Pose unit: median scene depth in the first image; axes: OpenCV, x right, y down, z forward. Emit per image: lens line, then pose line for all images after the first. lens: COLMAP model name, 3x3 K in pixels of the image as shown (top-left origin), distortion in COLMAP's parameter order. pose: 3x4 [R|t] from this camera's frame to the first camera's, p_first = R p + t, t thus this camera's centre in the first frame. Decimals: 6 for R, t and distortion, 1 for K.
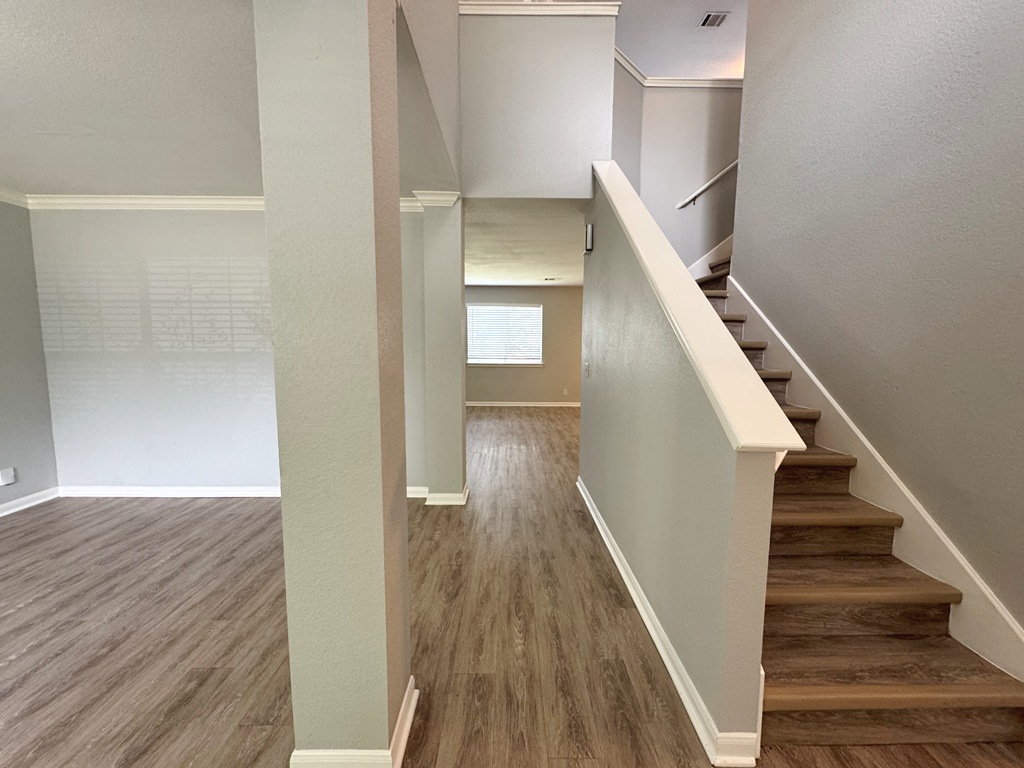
lens RADIAL K [[409.6, 0, 512.1], [0, 409.6, 382.4], [0, 0, 1]] dist [-0.002922, 0.000470]
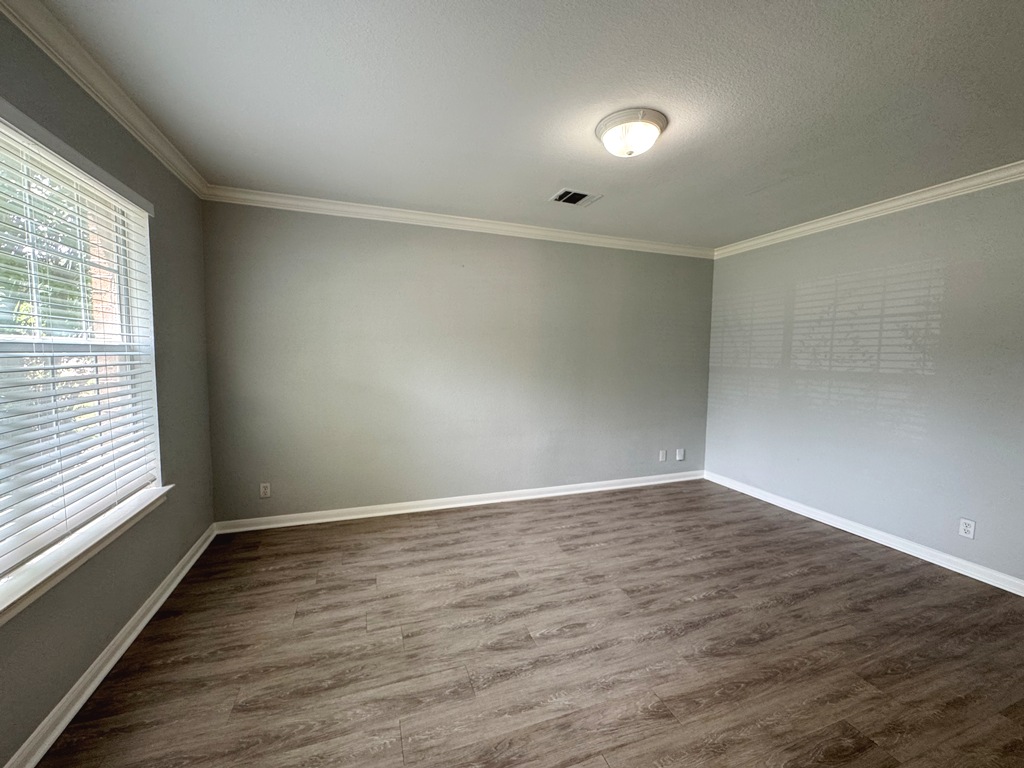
lens RADIAL K [[409.6, 0, 512.1], [0, 409.6, 382.4], [0, 0, 1]] dist [-0.002922, 0.000470]
pose [[0.335442, 0.066497, -0.939711, -0.148409], [-0.106157, 0.993820, 0.032432, 0.001223], [0.936061, 0.088878, 0.340428, -0.044845]]
